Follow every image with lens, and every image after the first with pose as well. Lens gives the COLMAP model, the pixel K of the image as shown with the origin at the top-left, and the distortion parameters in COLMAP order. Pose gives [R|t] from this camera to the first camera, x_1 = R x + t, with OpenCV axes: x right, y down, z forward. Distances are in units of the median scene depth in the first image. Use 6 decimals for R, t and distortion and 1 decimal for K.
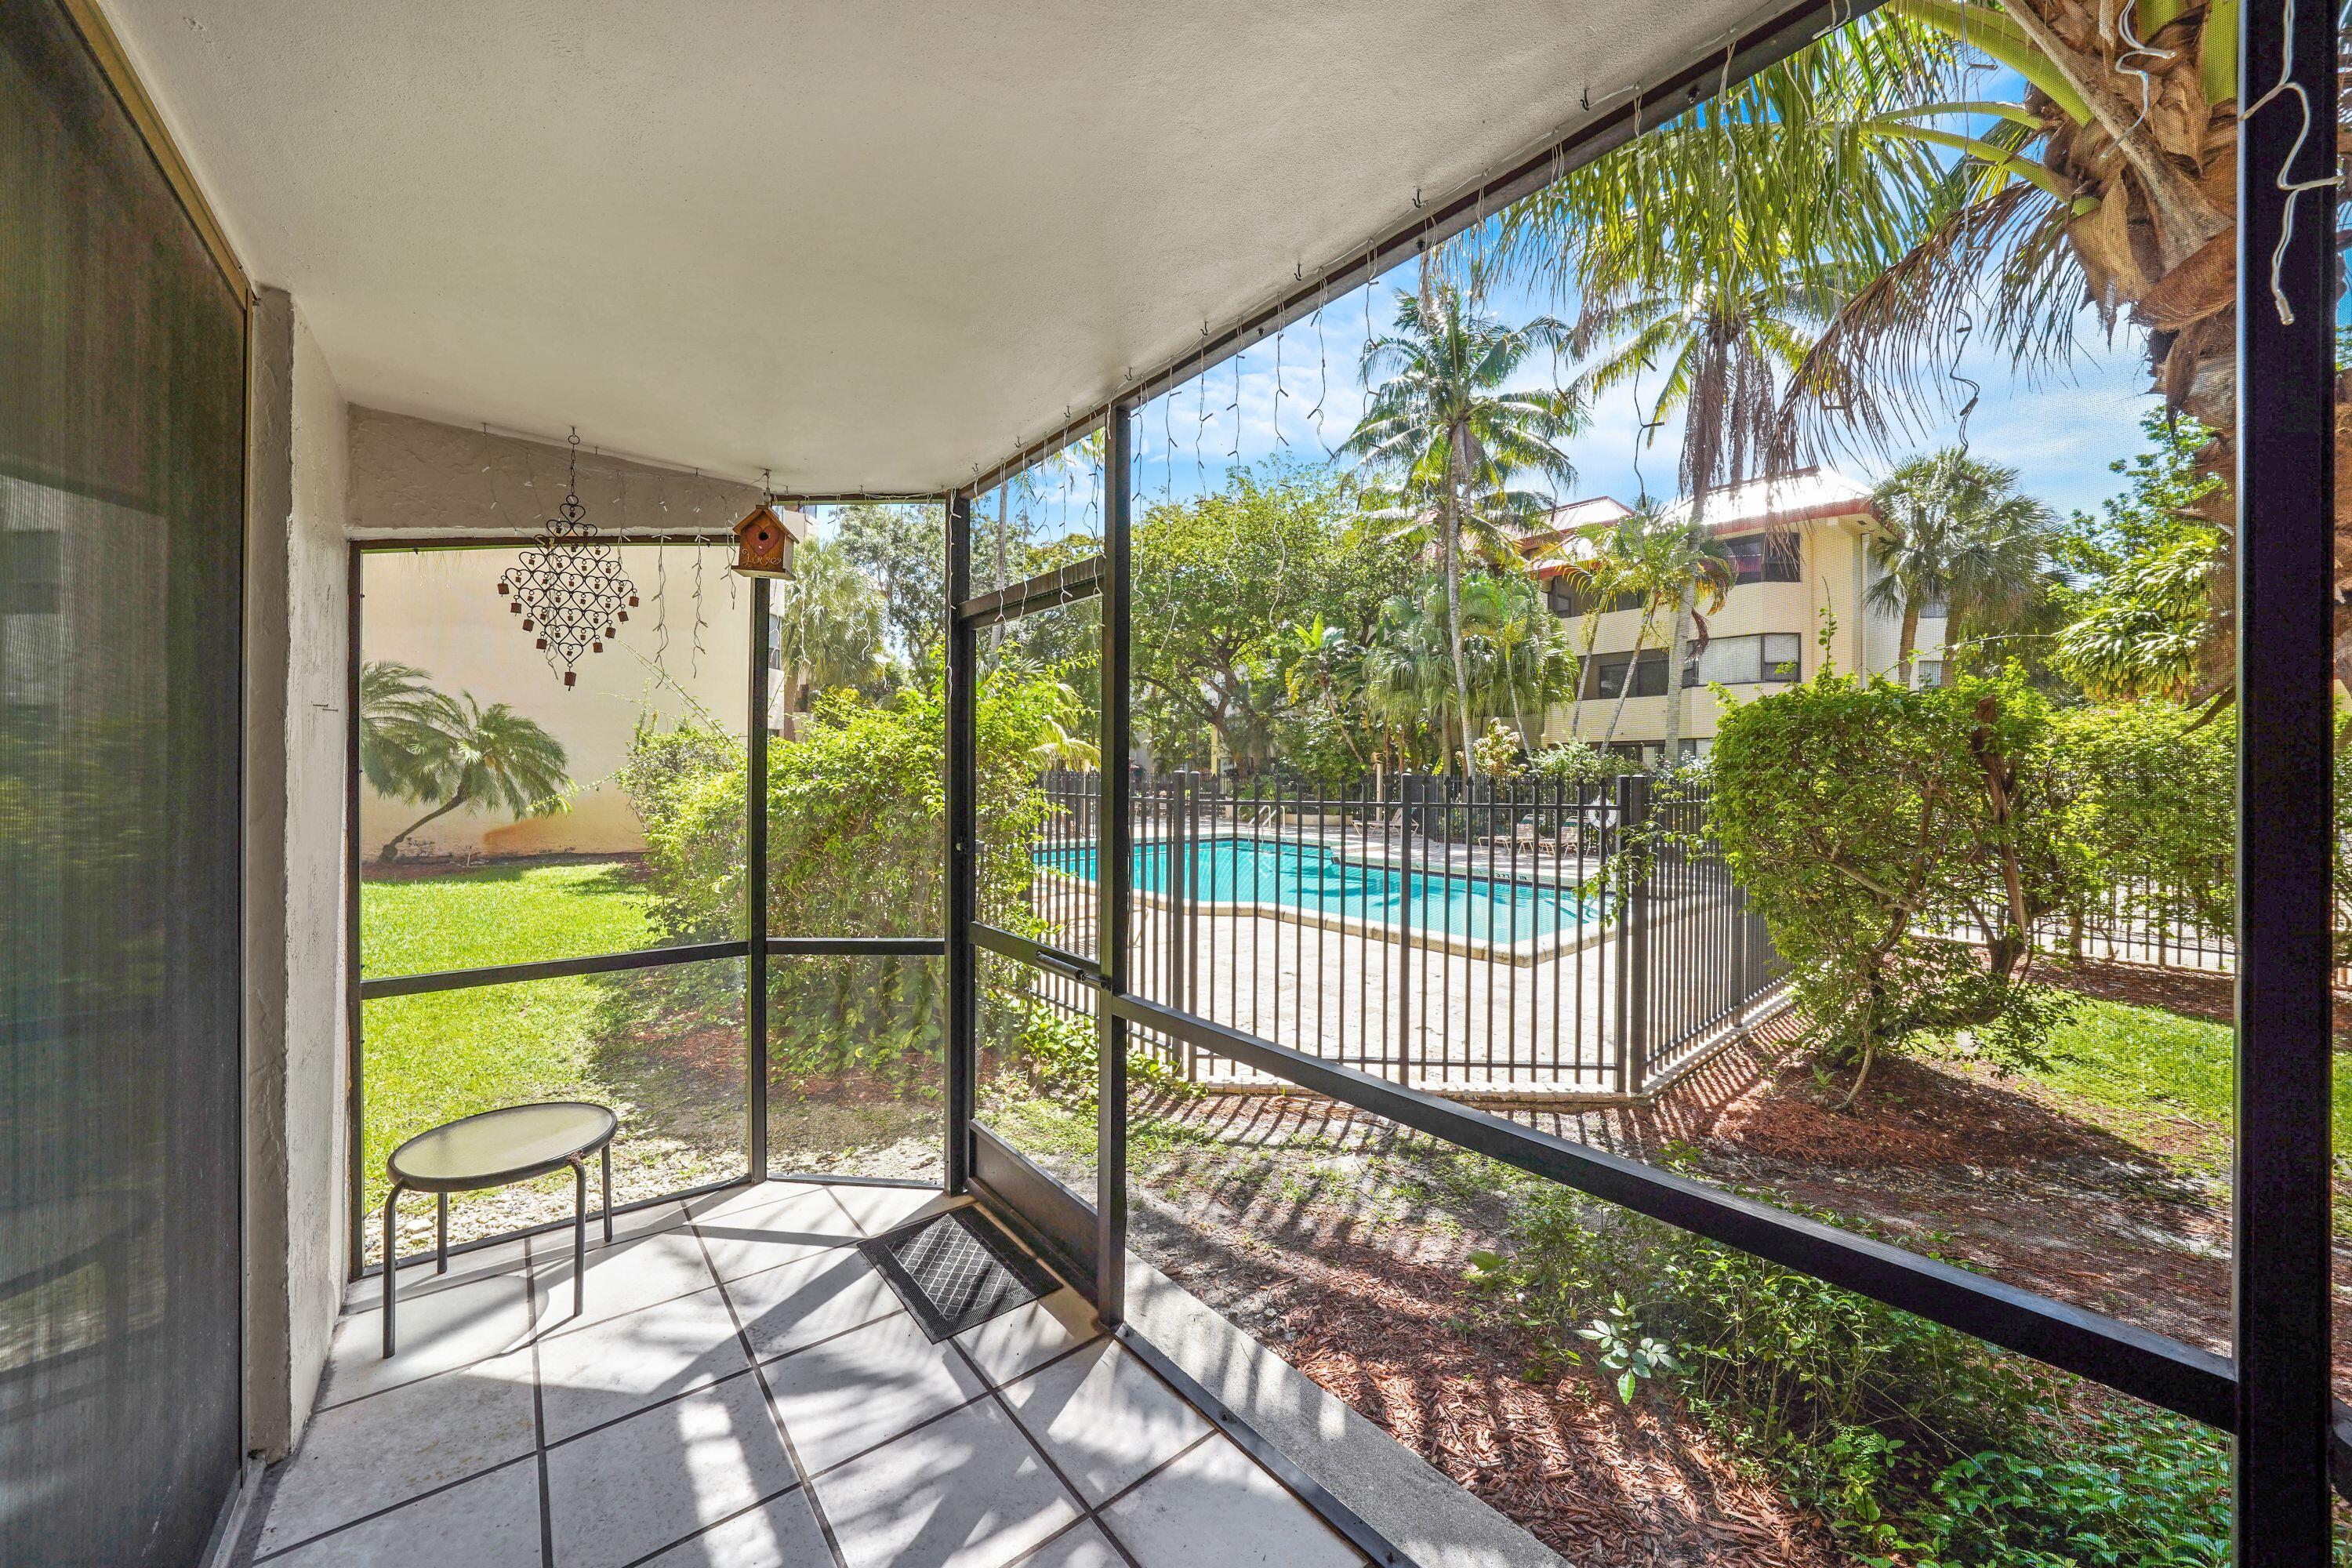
lens RADIAL K [[835.4, 0, 1188.1], [0, 835.4, 776.1], [0, 0, 1]] dist [-0.022922, 0.000171]
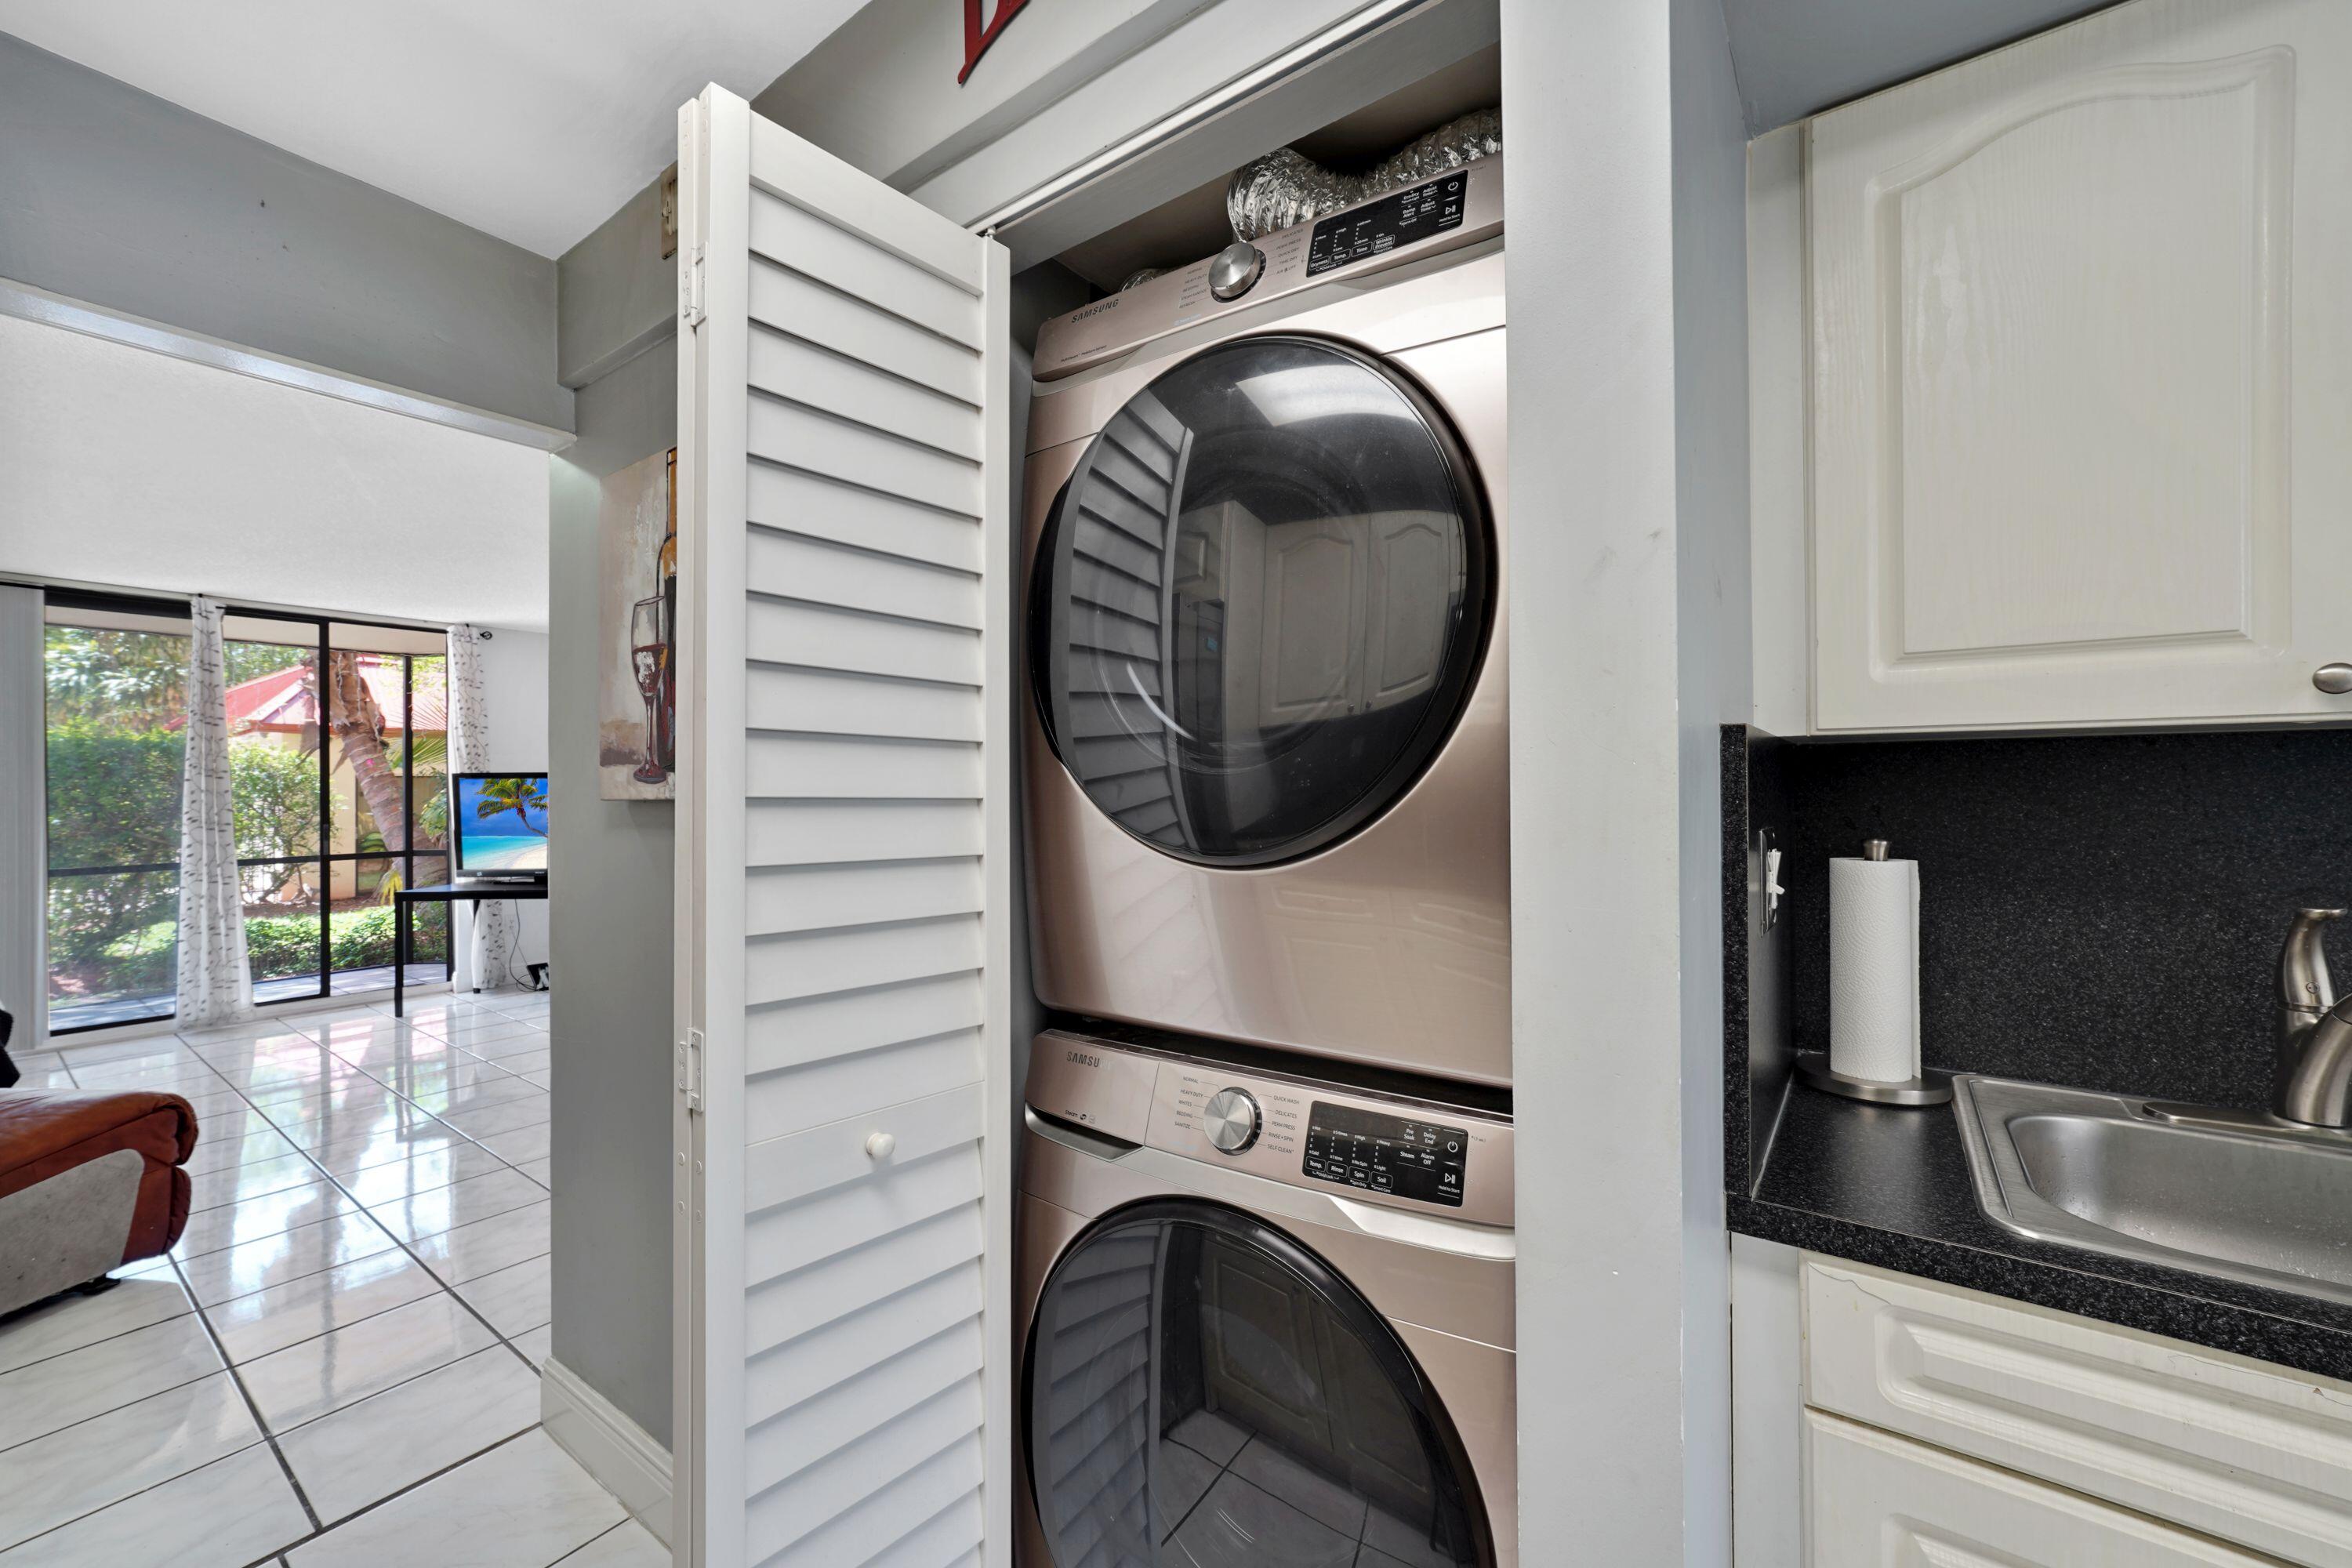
lens RADIAL K [[951.0, 0, 1179.1], [0, 951.0, 779.6], [0, 0, 1]] dist [-0.003304, 0.005135]
pose [[-0.220109, 0.009407, 0.975430, -0.578887], [0.009597, 0.999926, -0.007477, 0.011378], [-0.975428, 0.007716, -0.220183, -0.262295]]
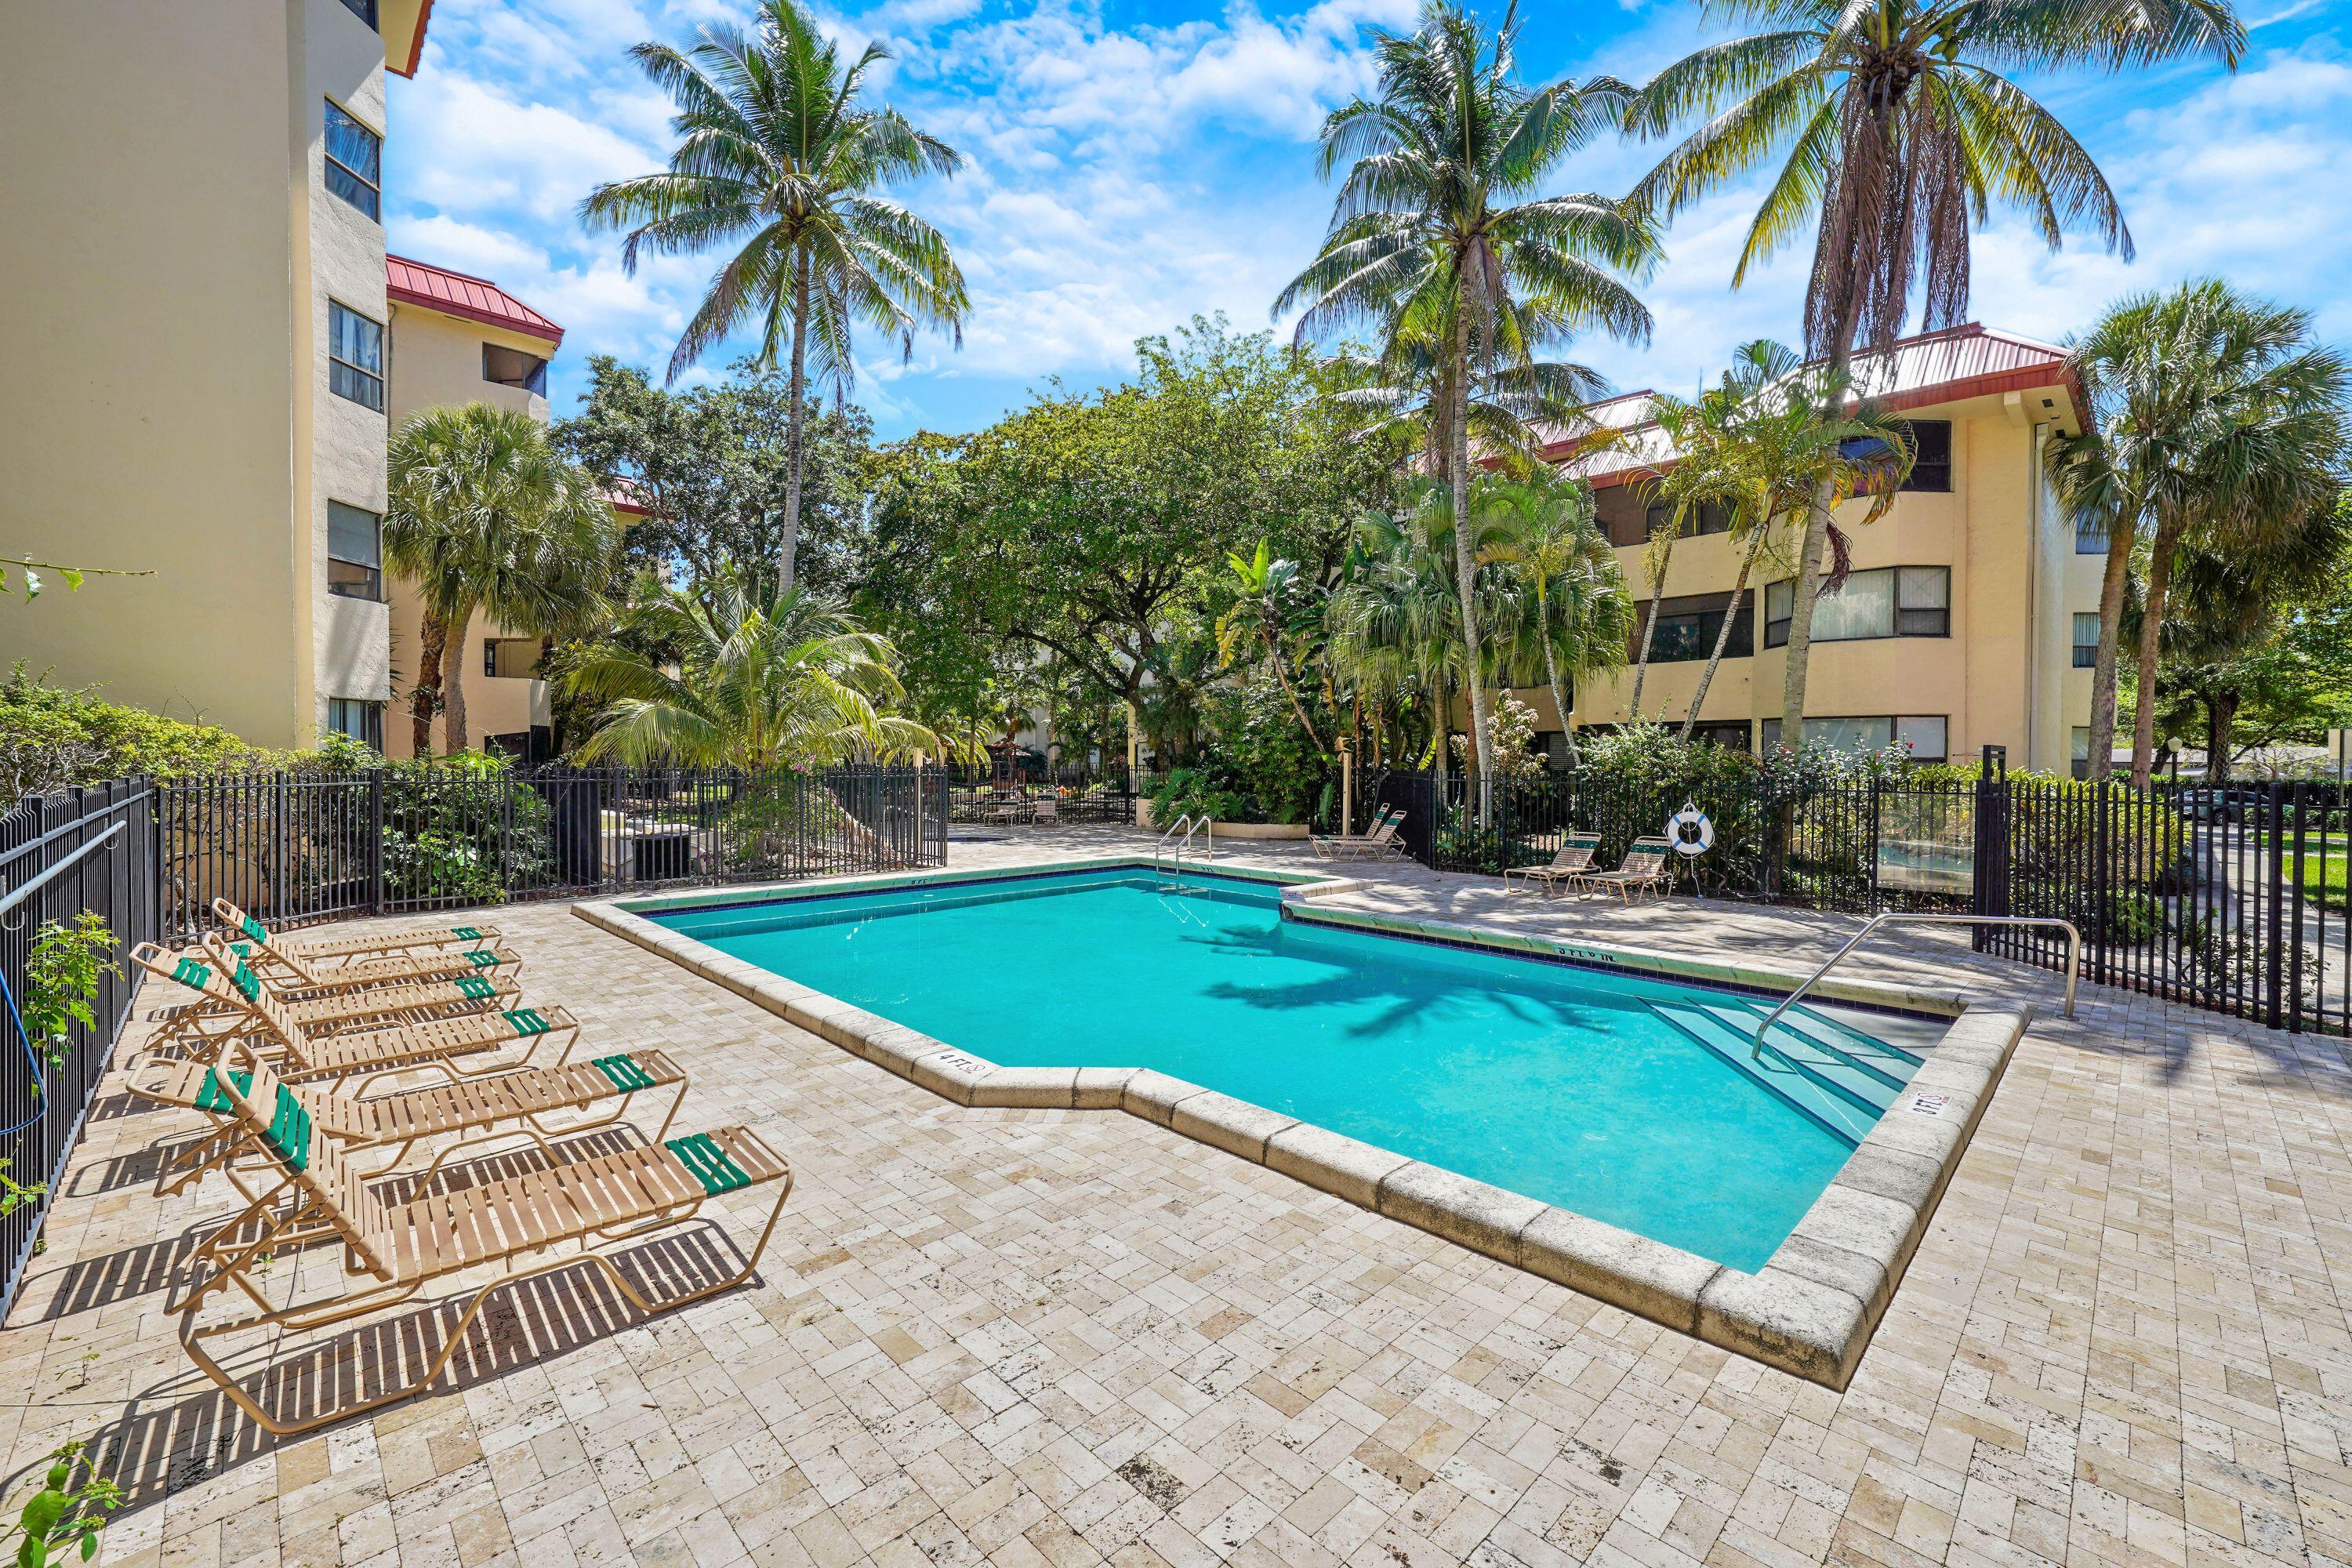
lens RADIAL K [[953.0, 0, 1188.7], [0, 953.0, 775.1], [0, 0, 1]] dist [-0.001447, -0.000022]
pose [[0.997243, -0.002000, 0.074174, 0.062305], [0.000908, 0.999891, 0.014746, -0.014672], [-0.074195, -0.014638, 0.997136, 0.363086]]
